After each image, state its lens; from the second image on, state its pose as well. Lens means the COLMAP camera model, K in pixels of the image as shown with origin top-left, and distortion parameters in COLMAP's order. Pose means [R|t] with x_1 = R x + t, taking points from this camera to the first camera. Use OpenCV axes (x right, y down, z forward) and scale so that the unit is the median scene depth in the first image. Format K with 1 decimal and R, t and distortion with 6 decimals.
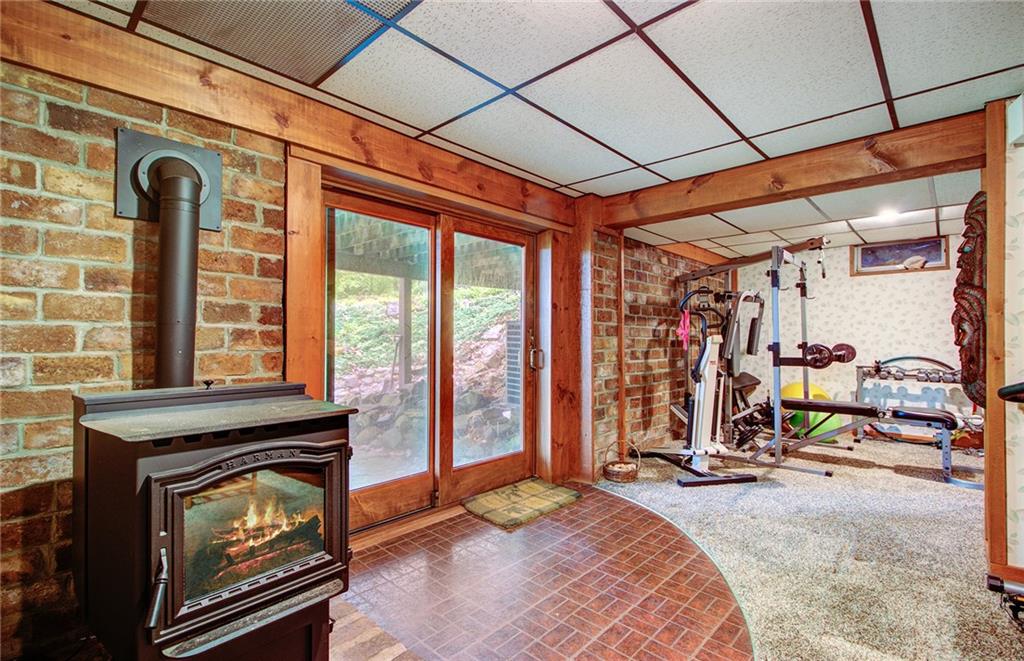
lens RADIAL K [[471.2, 0, 511.2], [0, 471.2, 333.5], [0, 0, 1]] dist [0.003400, -0.007501]
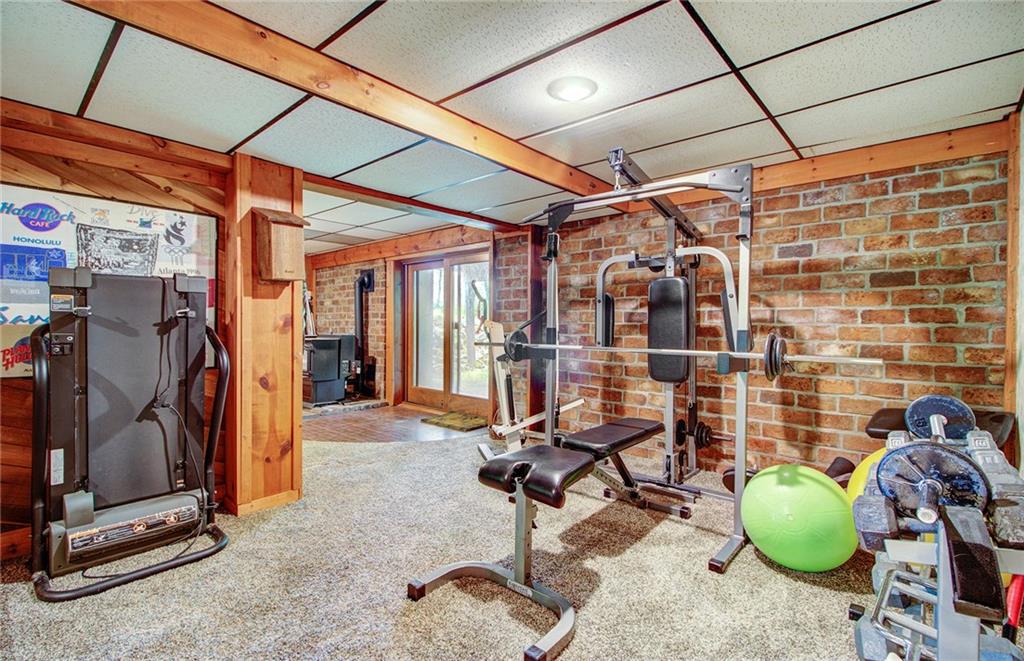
lens RADIAL K [[471.2, 0, 509.6], [0, 471.2, 327.6], [0, 0, 1]] dist [0.003400, -0.007501]
pose [[0.027363, 0.007067, -0.999601, 2.724275], [0.007424, 0.999946, 0.007273, 0.023832], [0.999598, -0.007620, 0.027309, 1.854332]]
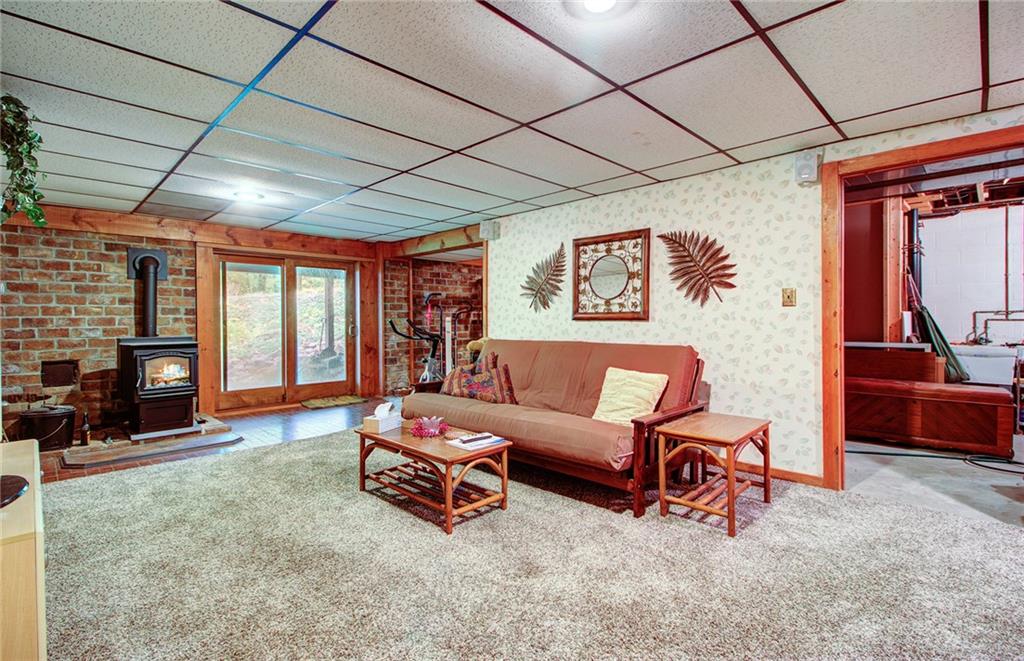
lens RADIAL K [[471.2, 0, 508.8], [0, 471.2, 323.9], [0, 0, 1]] dist [0.003400, -0.007501]
pose [[0.999584, -0.006629, -0.028081, 1.310785], [0.007239, 0.999739, 0.021679, -0.016366], [0.027930, -0.021873, 0.999371, -1.521956]]
